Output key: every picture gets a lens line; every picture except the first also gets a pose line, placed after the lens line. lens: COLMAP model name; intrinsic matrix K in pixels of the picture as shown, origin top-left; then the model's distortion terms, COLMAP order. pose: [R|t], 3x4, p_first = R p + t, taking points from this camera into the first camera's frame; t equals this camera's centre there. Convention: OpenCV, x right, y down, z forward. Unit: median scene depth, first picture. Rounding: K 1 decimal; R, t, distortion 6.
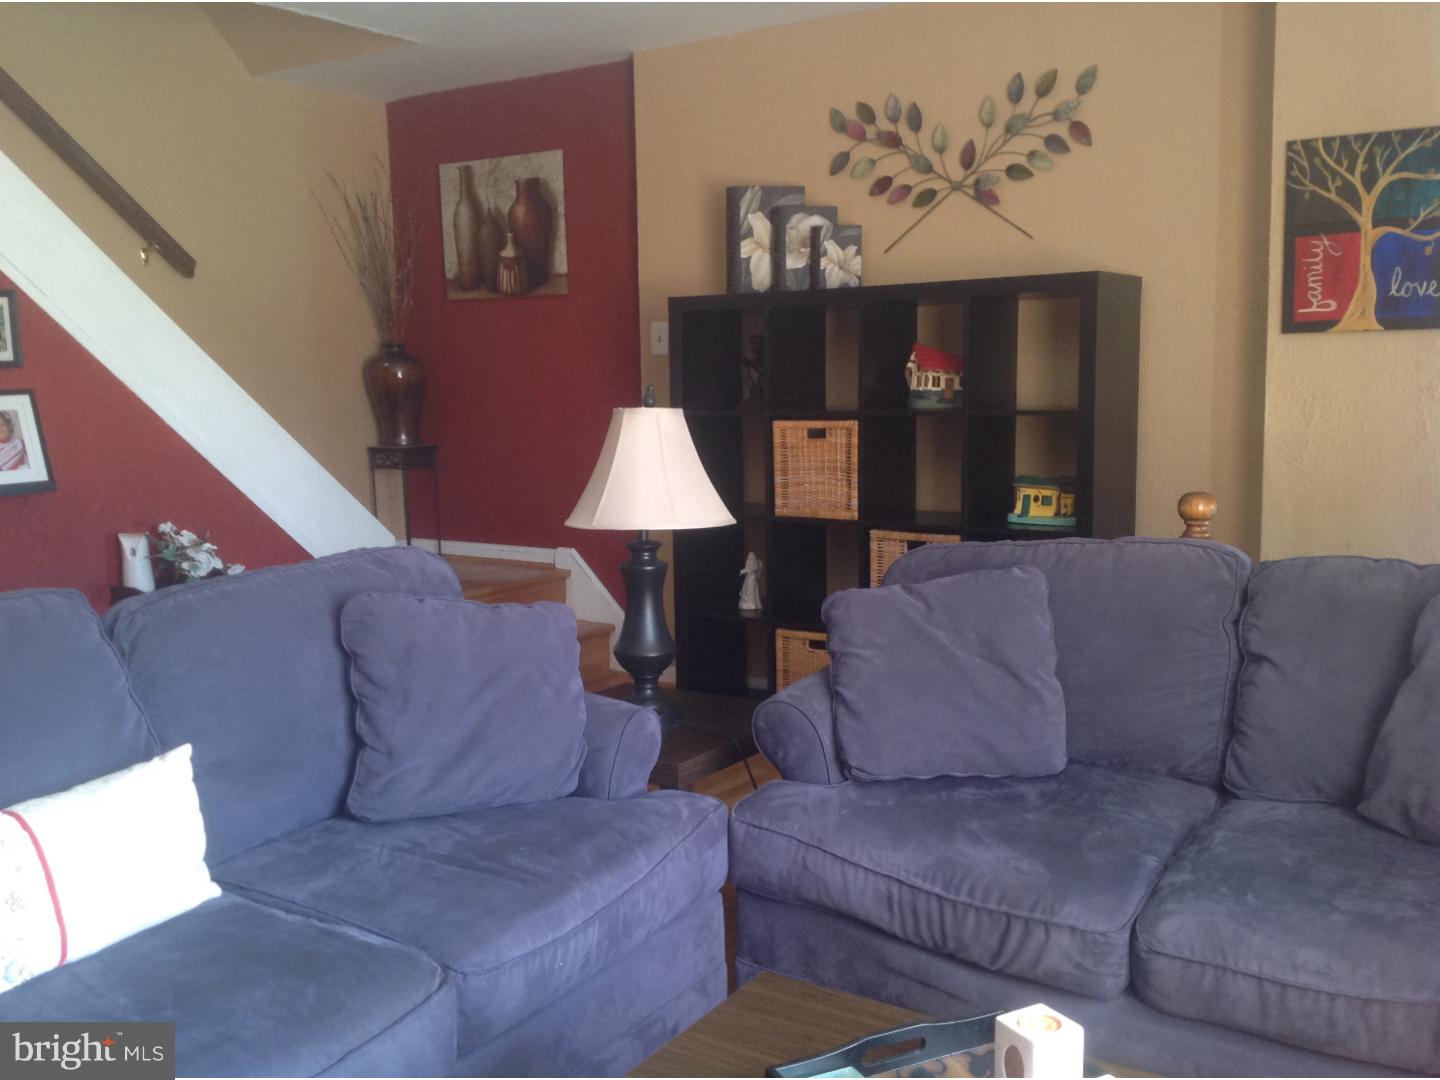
lens RADIAL K [[1381.4, 0, 720.0], [0, 1381.4, 540.0], [0, 0, 1]] dist [0.201574, -0.481953]
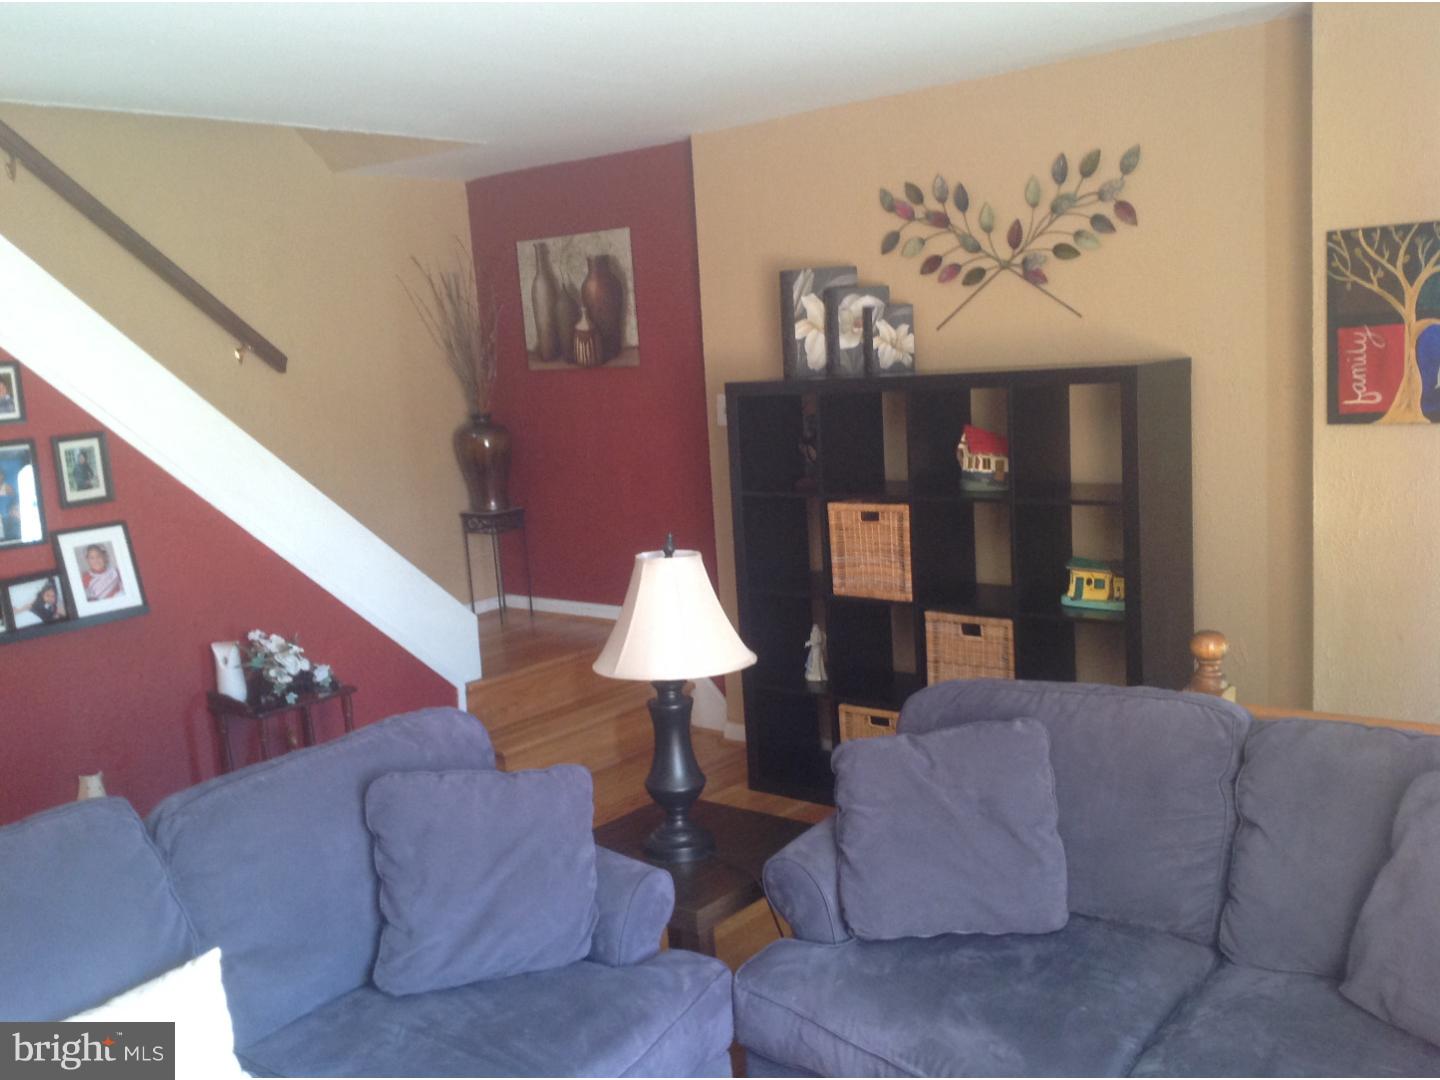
lens RADIAL K [[1378.9, 0, 718.3], [0, 1378.9, 534.0], [0, 0, 1]] dist [0.218662, -0.511524]
pose [[0.994212, -0.028775, -0.103507, 0.068771], [0.031213, 0.999270, 0.022012, -0.096679], [0.102798, -0.025115, 0.994385, -0.024689]]
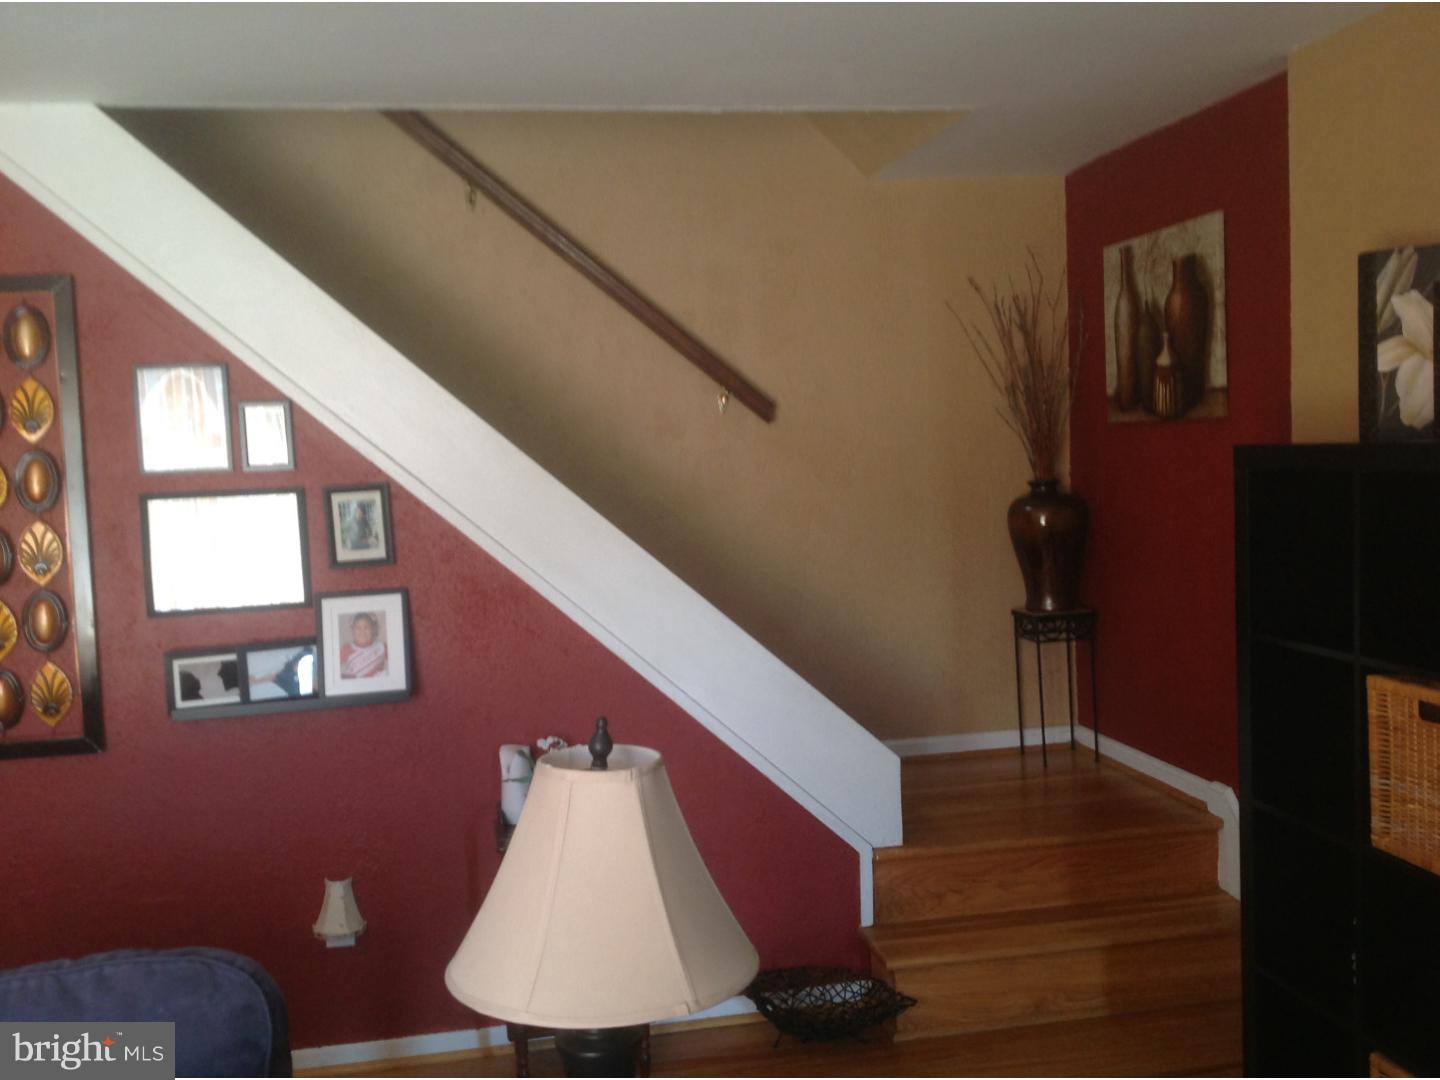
lens RADIAL K [[1361.5, 0, 728.5], [0, 1361.5, 533.2], [0, 0, 1]] dist [0.174683, -0.429769]
pose [[0.698704, 0.034256, -0.714590, 0.273771], [-0.056845, 0.998353, -0.007722, -0.134756], [0.713149, 0.046016, 0.699501, 0.477054]]
